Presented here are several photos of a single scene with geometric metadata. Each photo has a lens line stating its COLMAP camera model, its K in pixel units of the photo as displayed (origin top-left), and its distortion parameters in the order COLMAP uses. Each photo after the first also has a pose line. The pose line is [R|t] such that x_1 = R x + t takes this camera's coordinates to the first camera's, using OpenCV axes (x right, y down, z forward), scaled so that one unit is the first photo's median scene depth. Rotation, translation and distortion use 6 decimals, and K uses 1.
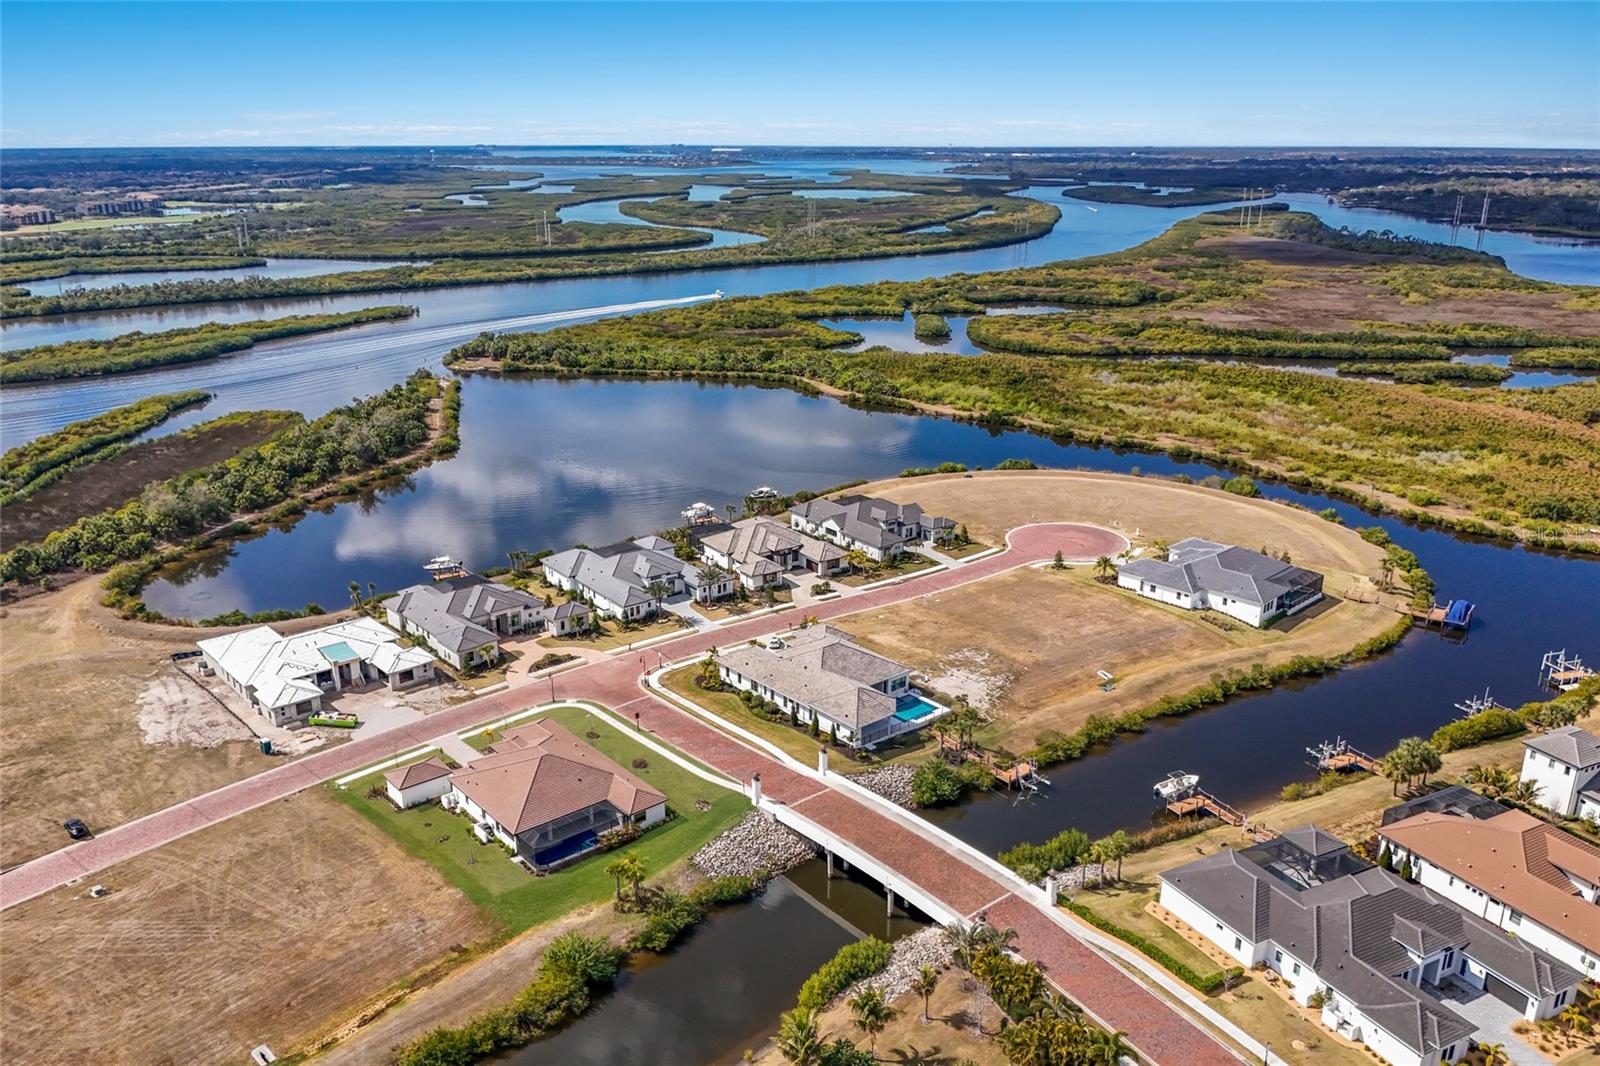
lens RADIAL K [[1220.6, 0, 790.9], [0, 1220.6, 540.6], [0, 0, 1]] dist [0.036626, -0.058607]
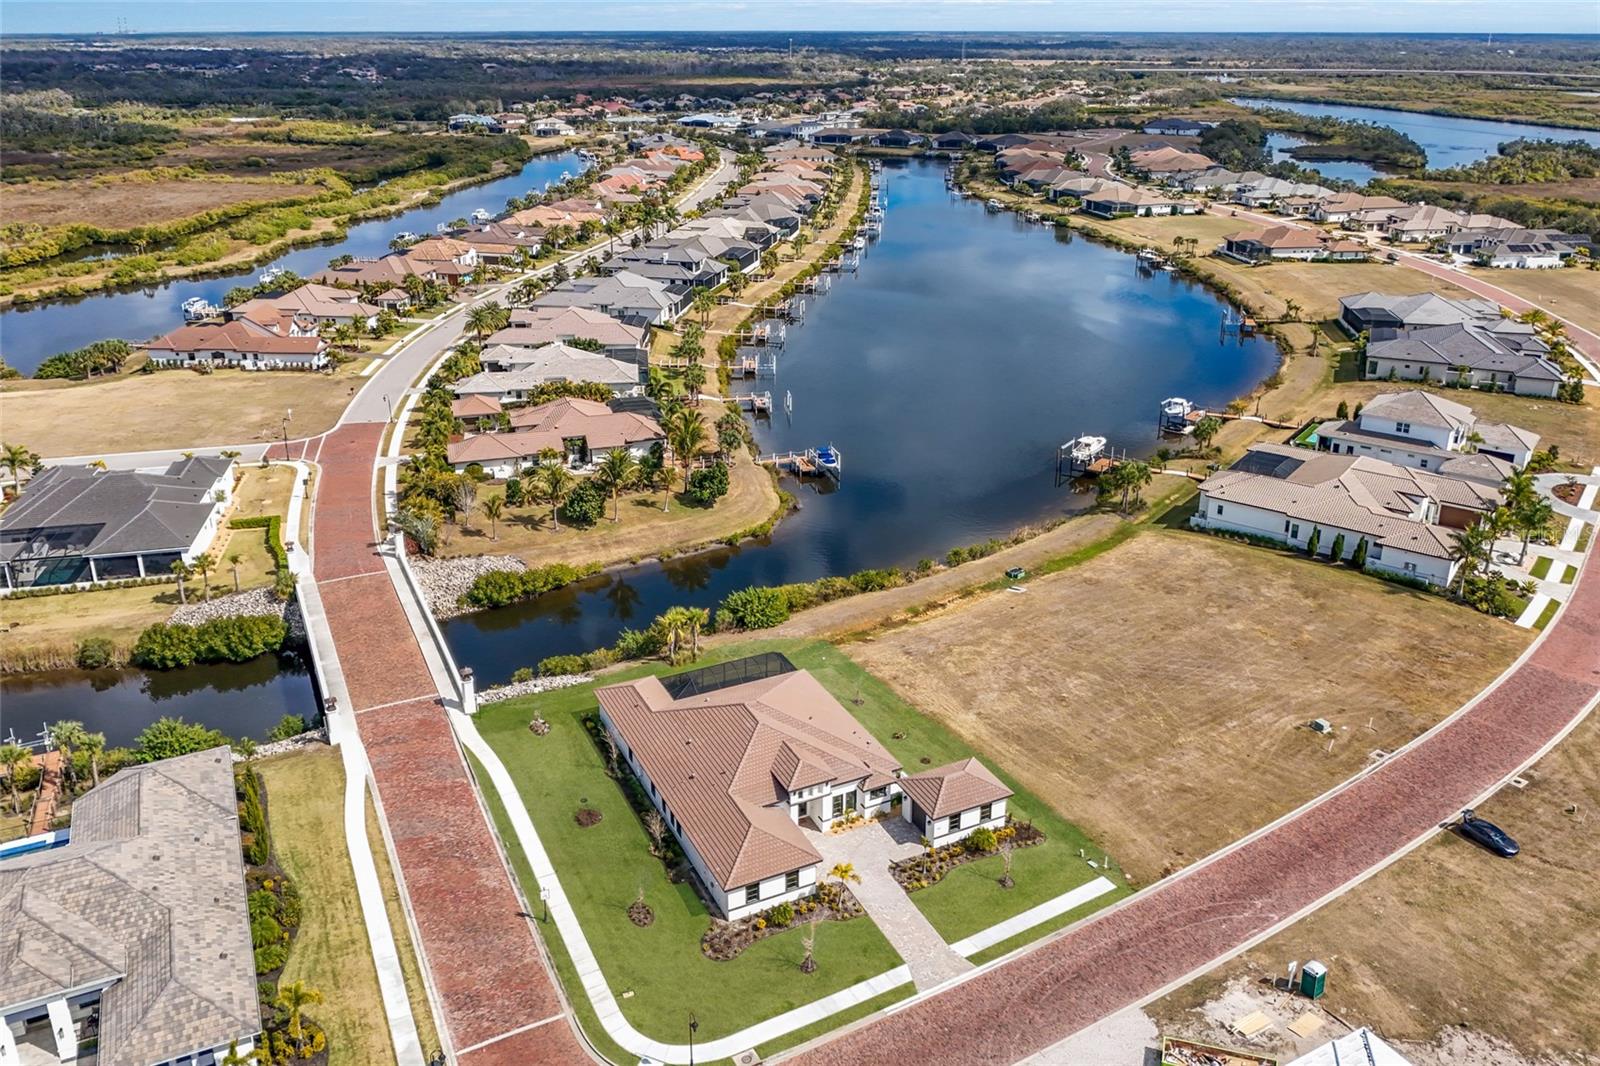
lens RADIAL K [[1220.6, 0, 788.2], [0, 1220.6, 518.1], [0, 0, 1]] dist [0.036626, -0.058607]
pose [[-0.969307, -0.092317, 0.227863, -0.297495], [0.074568, 0.772770, 0.630290, -0.253463], [-0.234272, 0.627936, -0.742167, 1.174989]]
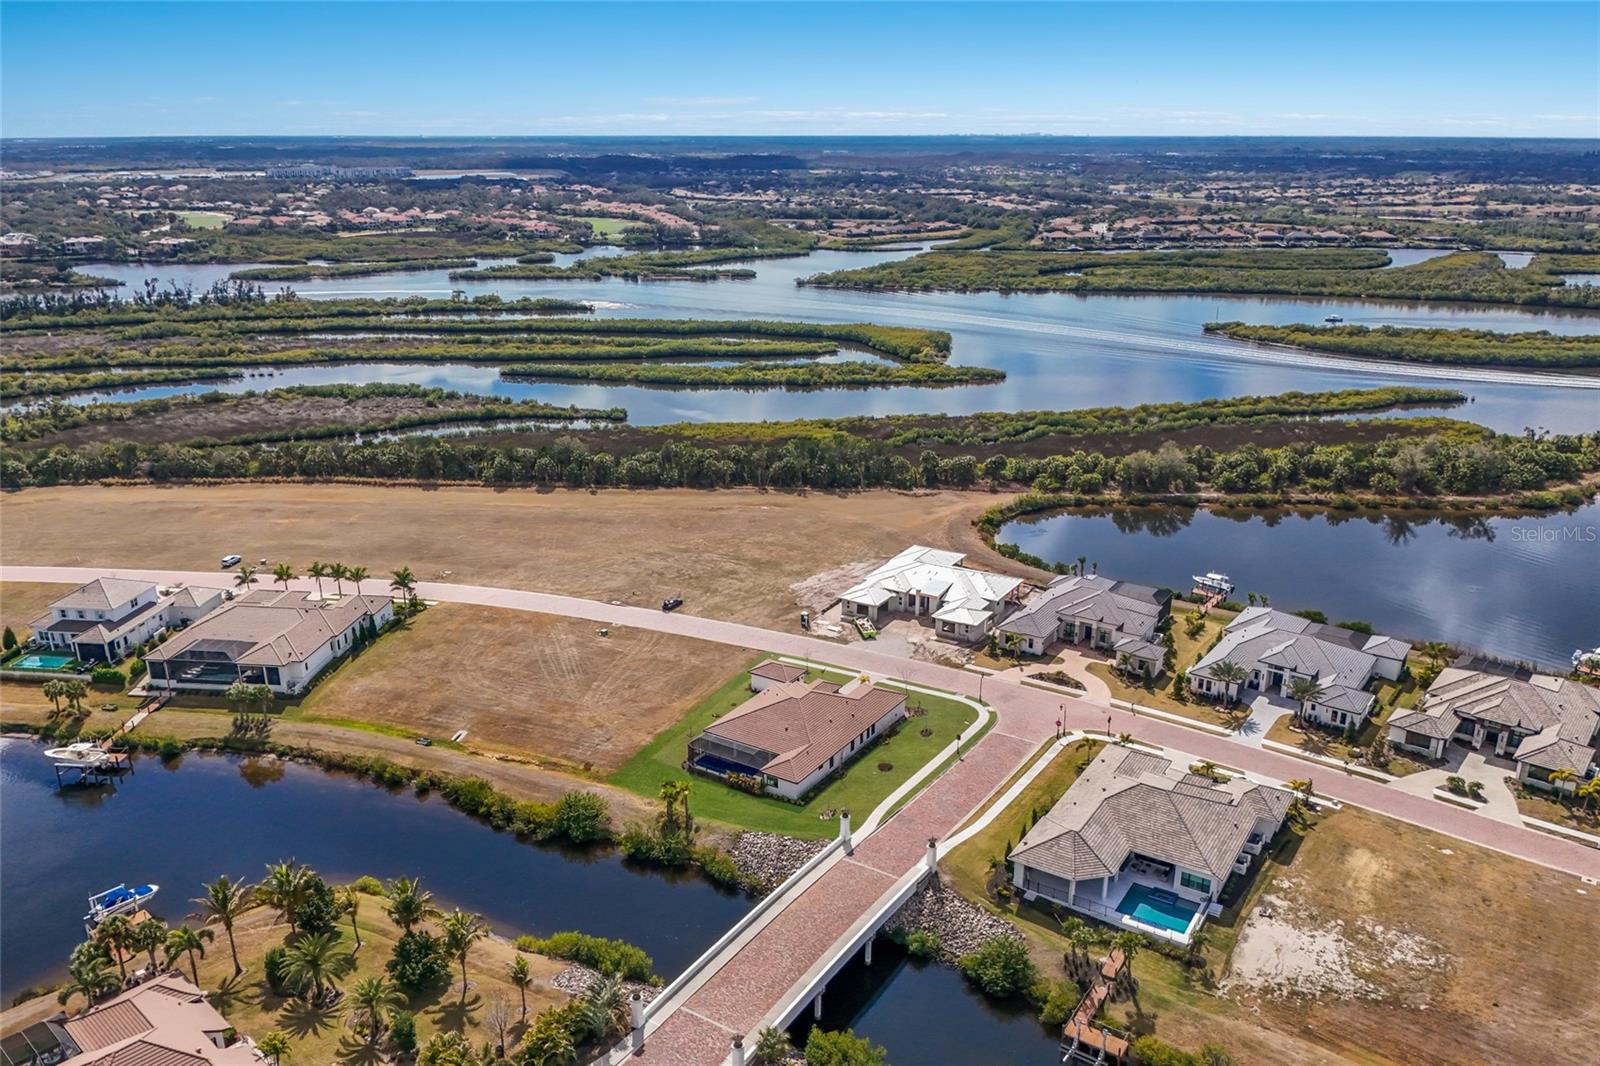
lens RADIAL K [[1220.6, 0, 806.5], [0, 1220.6, 529.7], [0, 0, 1]] dist [0.036626, -0.058607]
pose [[0.295018, 0.294838, -0.908864, 0.621241], [-0.294550, 0.932939, 0.207037, -0.160494], [0.908958, 0.206626, 0.362079, 0.486678]]
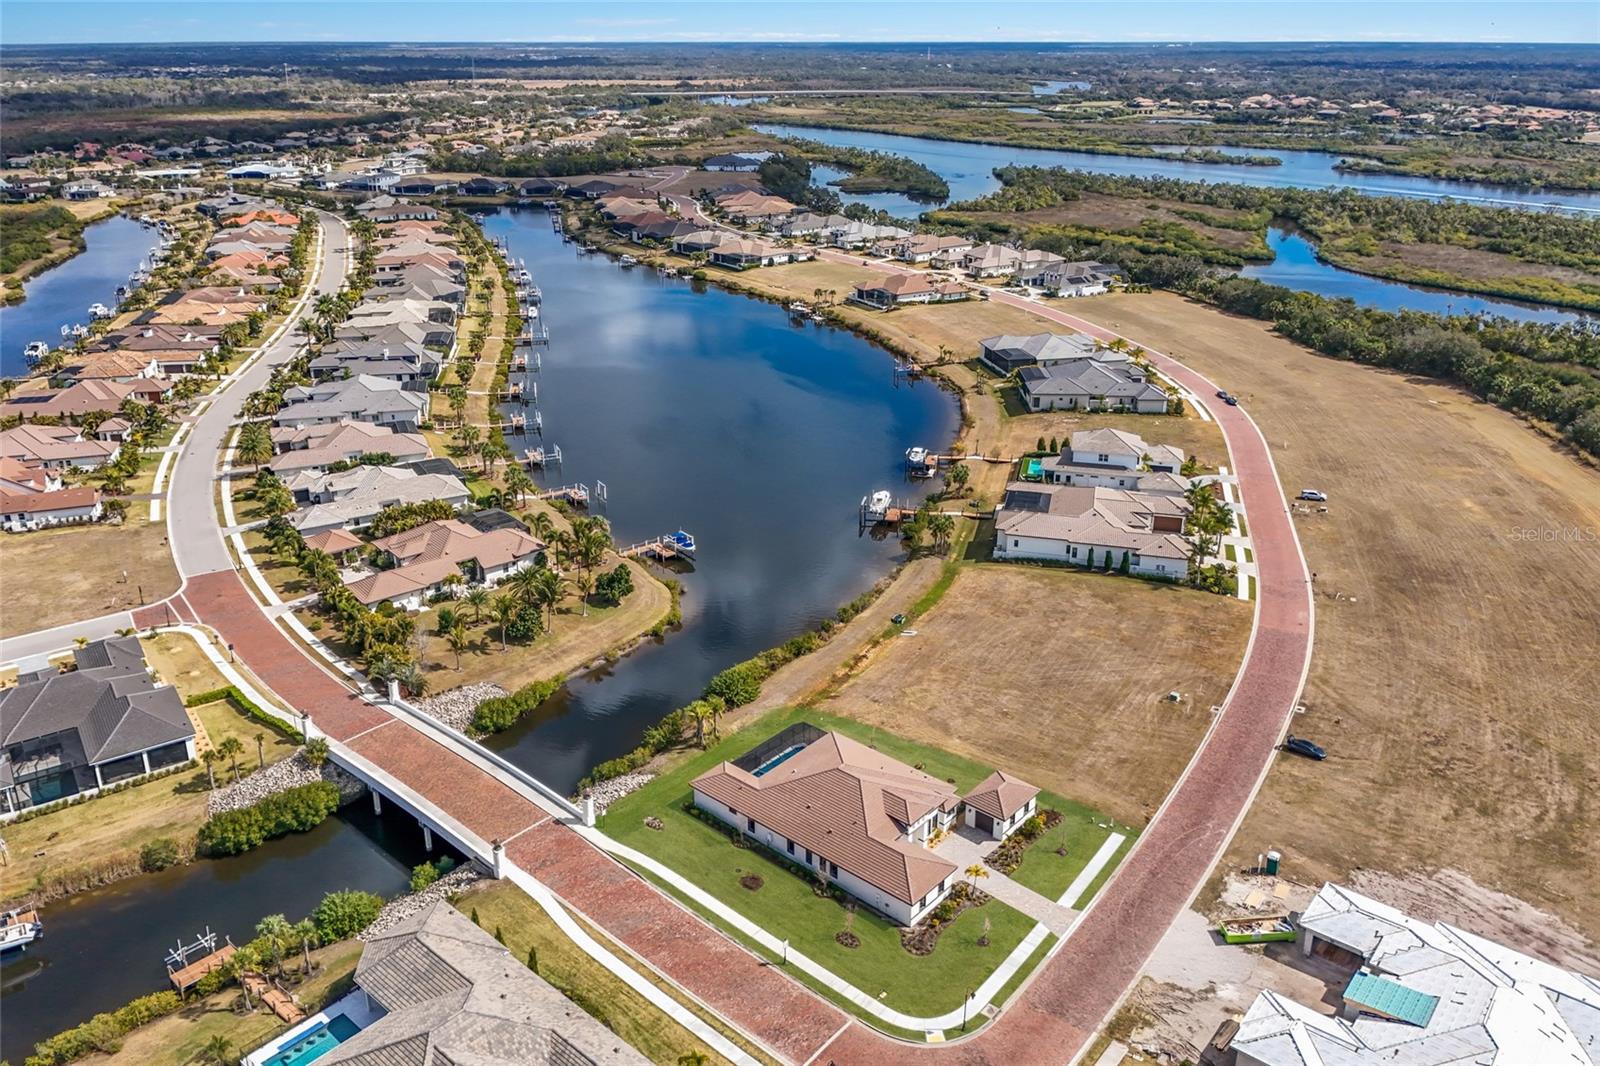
lens RADIAL K [[1220.6, 0, 790.3], [0, 1220.6, 537.9], [0, 0, 1]] dist [0.036626, -0.058607]
pose [[-0.988982, 0.055550, -0.137216, -0.049596], [-0.046150, 0.765032, 0.642336, -0.399752], [0.140656, 0.641592, -0.754040, 1.269616]]
